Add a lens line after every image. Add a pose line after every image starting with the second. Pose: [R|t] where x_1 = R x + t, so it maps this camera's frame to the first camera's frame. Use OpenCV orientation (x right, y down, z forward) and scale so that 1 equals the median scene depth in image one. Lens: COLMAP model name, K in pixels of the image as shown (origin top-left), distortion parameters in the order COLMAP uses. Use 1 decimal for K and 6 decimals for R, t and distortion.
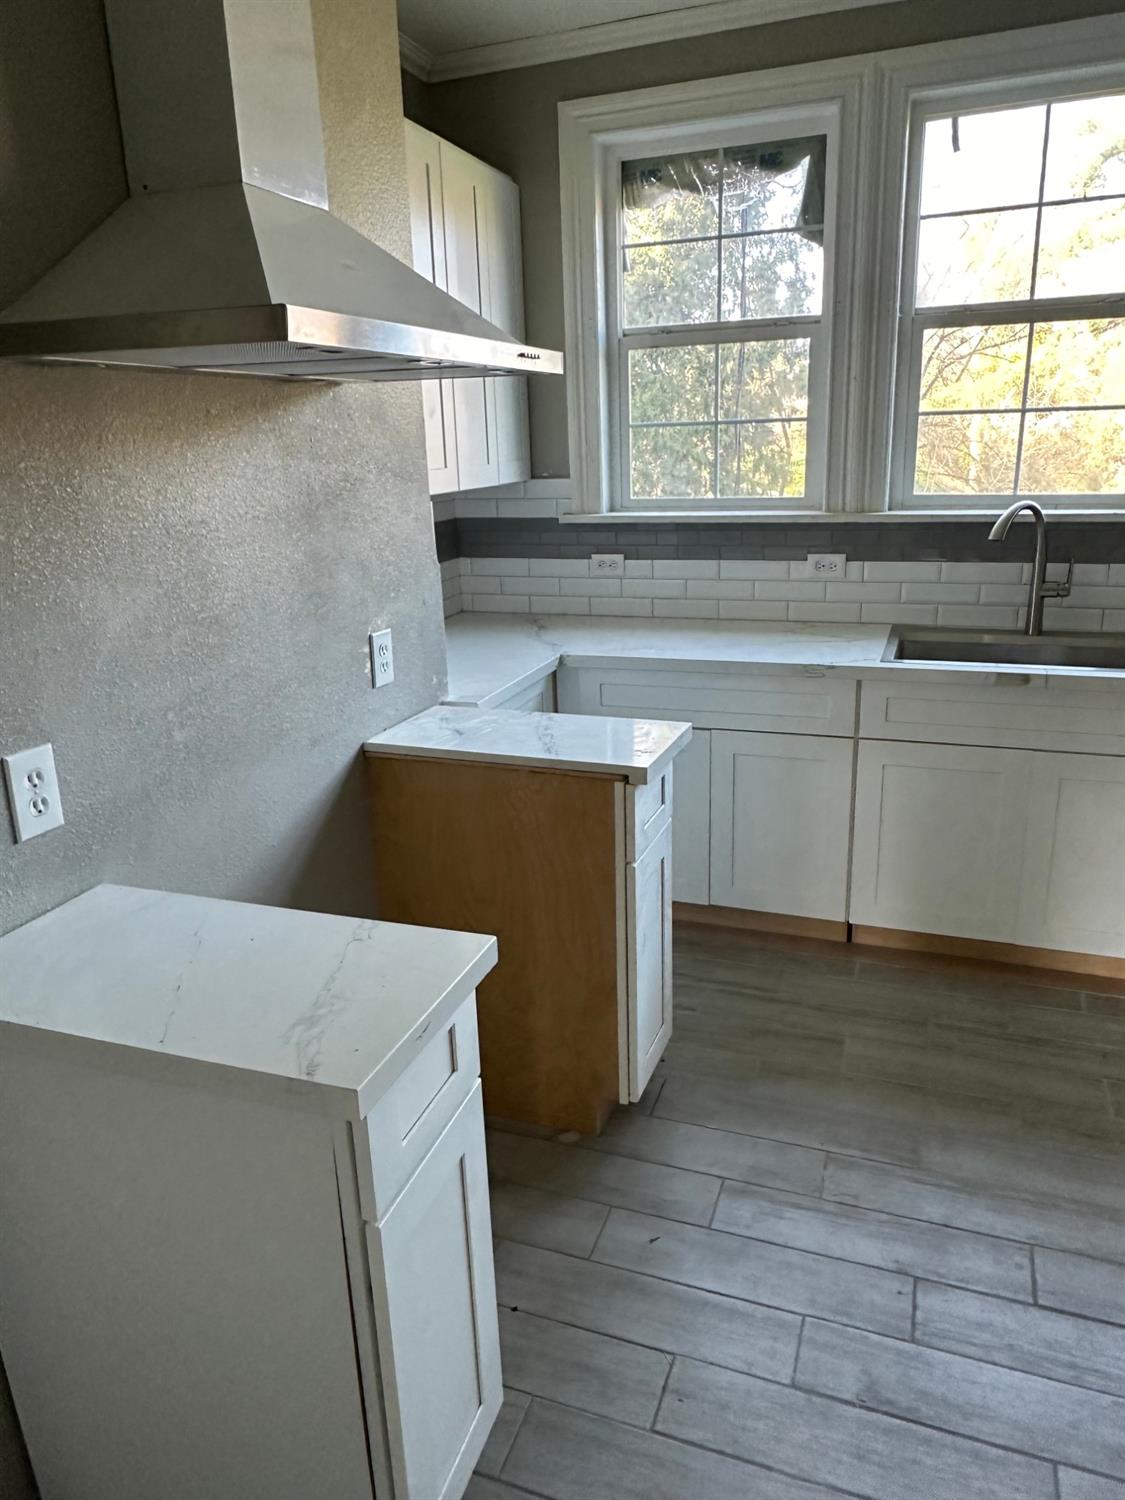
lens RADIAL K [[1023.3, 0, 562.5], [0, 1023.3, 750.0], [0, 0, 1]] dist [-0.003323, 0.002377]
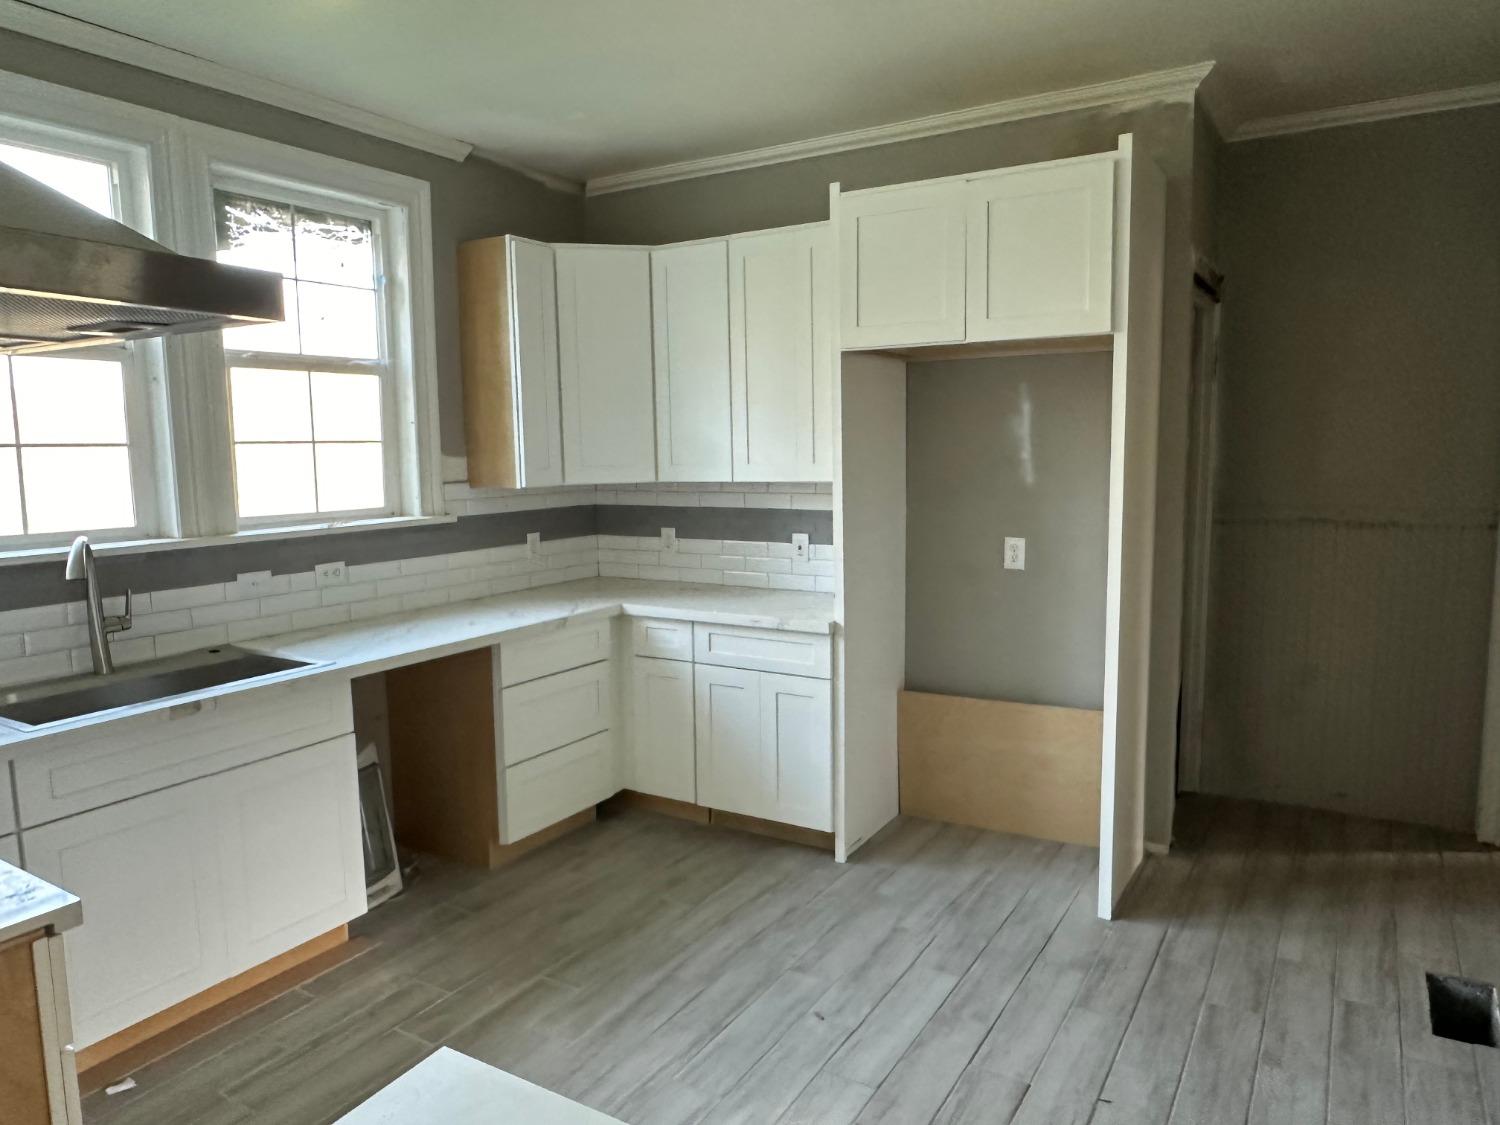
lens RADIAL K [[1023.3, 0, 742.7], [0, 1023.3, 580.6], [0, 0, 1]] dist [-0.003323, 0.002377]
pose [[0.184557, -0.101903, 0.977525, -0.341489], [0.296644, 0.954000, 0.043444, -0.060030], [-0.936985, 0.281959, 0.206297, 0.224695]]
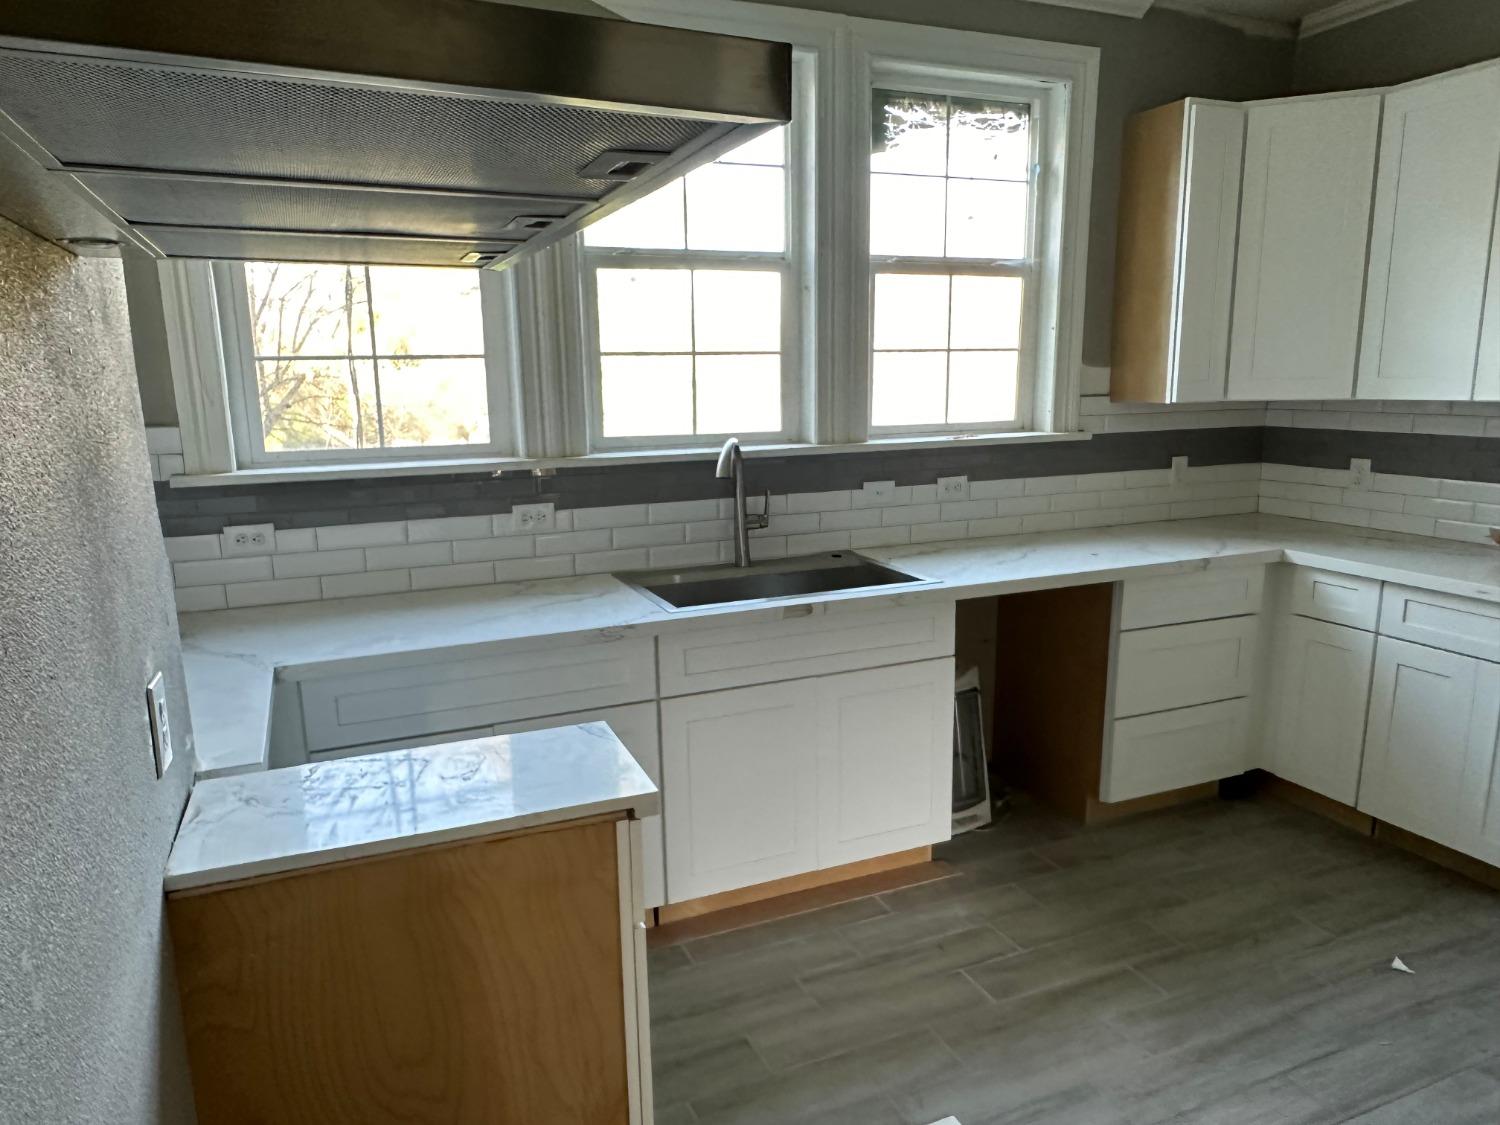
lens RADIAL K [[1023.3, 0, 742.7], [0, 1023.3, 580.6], [0, 0, 1]] dist [-0.003323, 0.002377]
pose [[0.715904, -0.119808, 0.687843, -0.243869], [0.196777, 0.979854, -0.034134, -0.063057], [-0.669896, 0.159789, 0.725057, 0.255301]]
